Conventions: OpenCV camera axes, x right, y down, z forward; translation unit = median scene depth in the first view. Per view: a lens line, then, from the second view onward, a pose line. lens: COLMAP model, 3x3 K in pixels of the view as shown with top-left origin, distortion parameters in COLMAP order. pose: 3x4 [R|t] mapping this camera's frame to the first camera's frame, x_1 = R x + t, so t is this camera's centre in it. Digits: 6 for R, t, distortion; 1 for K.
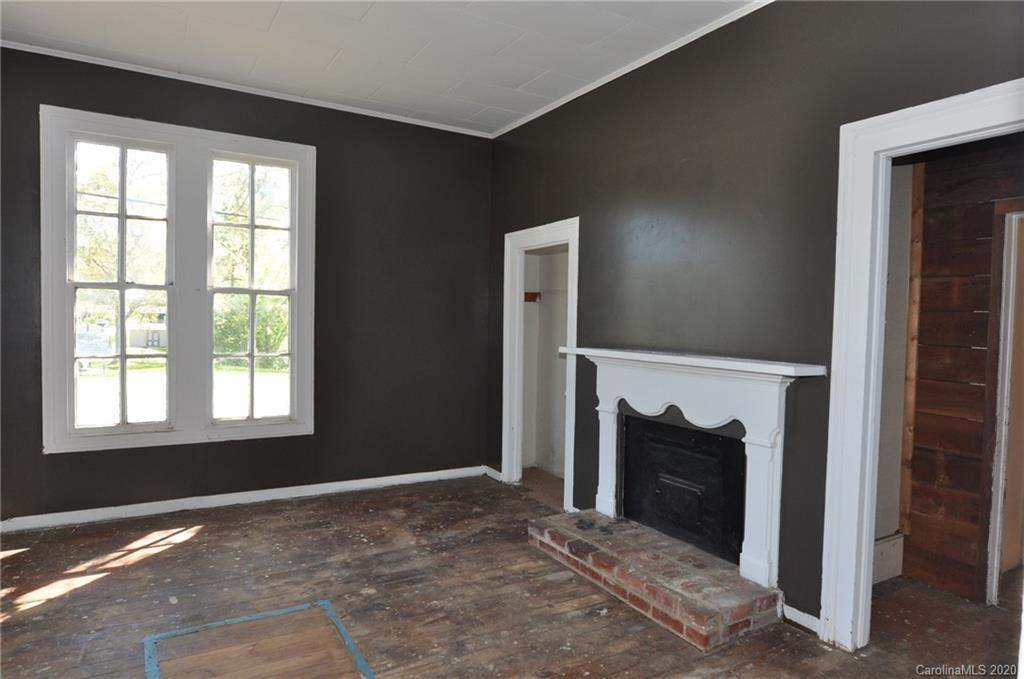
lens RADIAL K [[617.2, 0, 509.8], [0, 617.2, 340.4], [0, 0, 1]] dist [-0.015085, -0.001770]
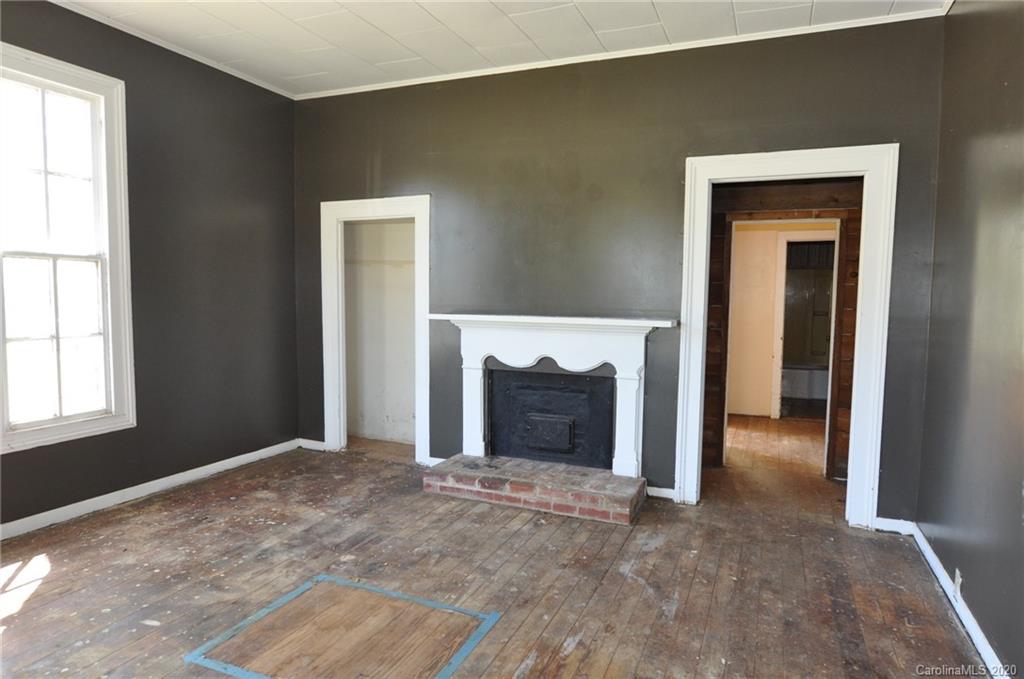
lens RADIAL K [[617.2, 0, 515.8], [0, 617.2, 339.1], [0, 0, 1]] dist [-0.015085, -0.001770]
pose [[0.807654, -0.055373, 0.587051, -0.497274], [0.023600, 0.997819, 0.061650, -0.009777], [-0.589185, -0.035937, 0.807199, 0.019526]]
